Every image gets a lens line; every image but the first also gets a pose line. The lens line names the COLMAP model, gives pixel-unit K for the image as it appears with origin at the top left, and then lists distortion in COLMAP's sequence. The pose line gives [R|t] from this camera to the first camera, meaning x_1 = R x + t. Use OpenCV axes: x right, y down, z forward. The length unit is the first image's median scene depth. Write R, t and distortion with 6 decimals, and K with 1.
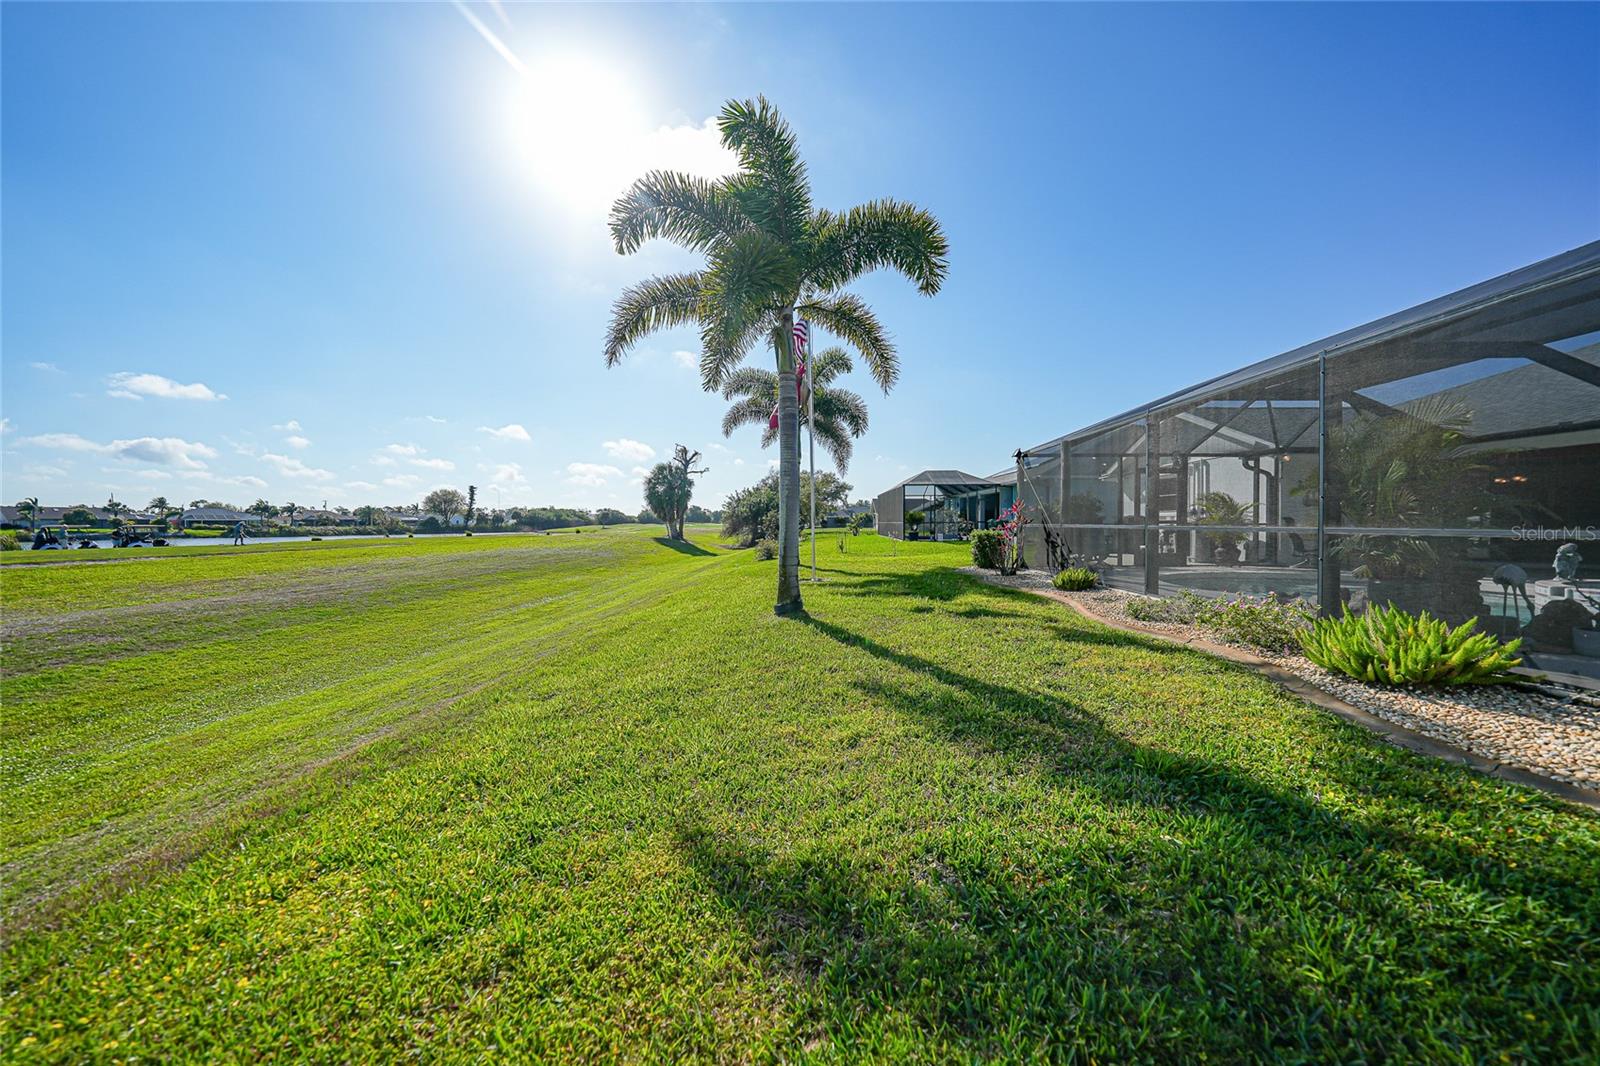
lens RADIAL K [[555.6, 0, 800.0], [0, 555.6, 533.0], [0, 0, 1]] dist [-0.012466, 0.000027]
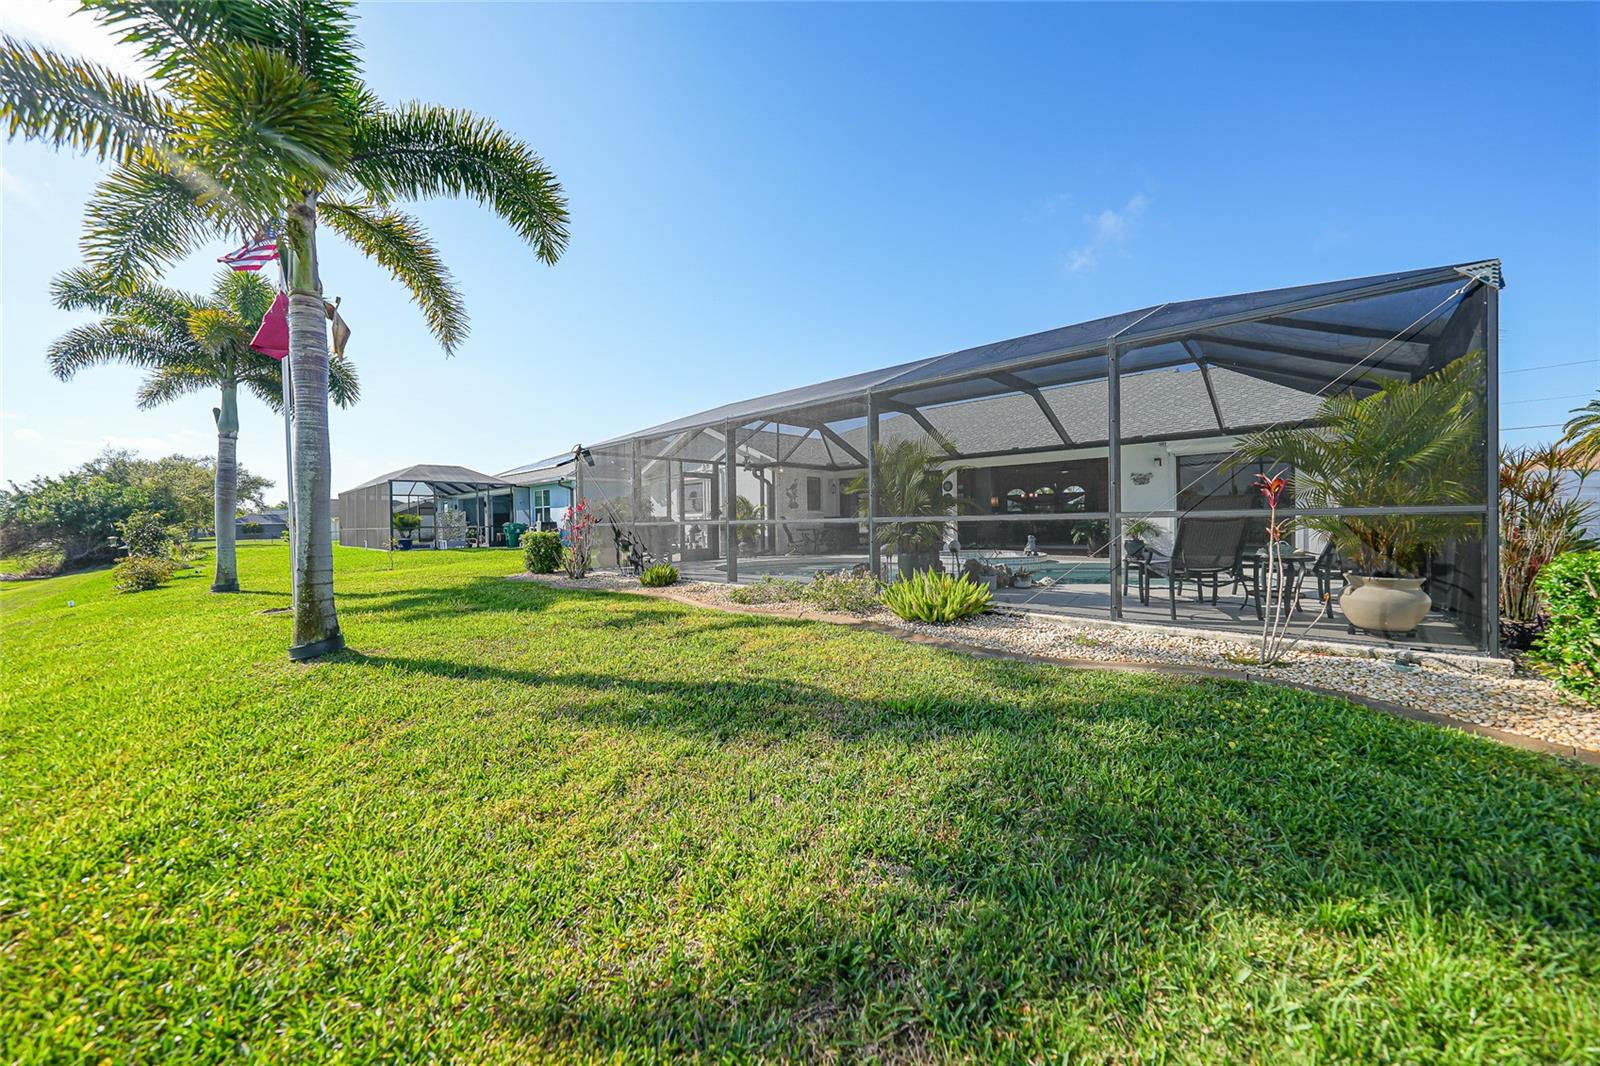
lens RADIAL K [[577.2, 0, 801.1], [0, 577.2, 525.9], [0, 0, 1]] dist [-0.015661, -0.000041]
pose [[0.663640, -0.010851, 0.747974, -0.123368], [0.027763, 0.999563, -0.010132, 0.010389], [-0.747537, 0.027489, 0.663651, 0.100244]]
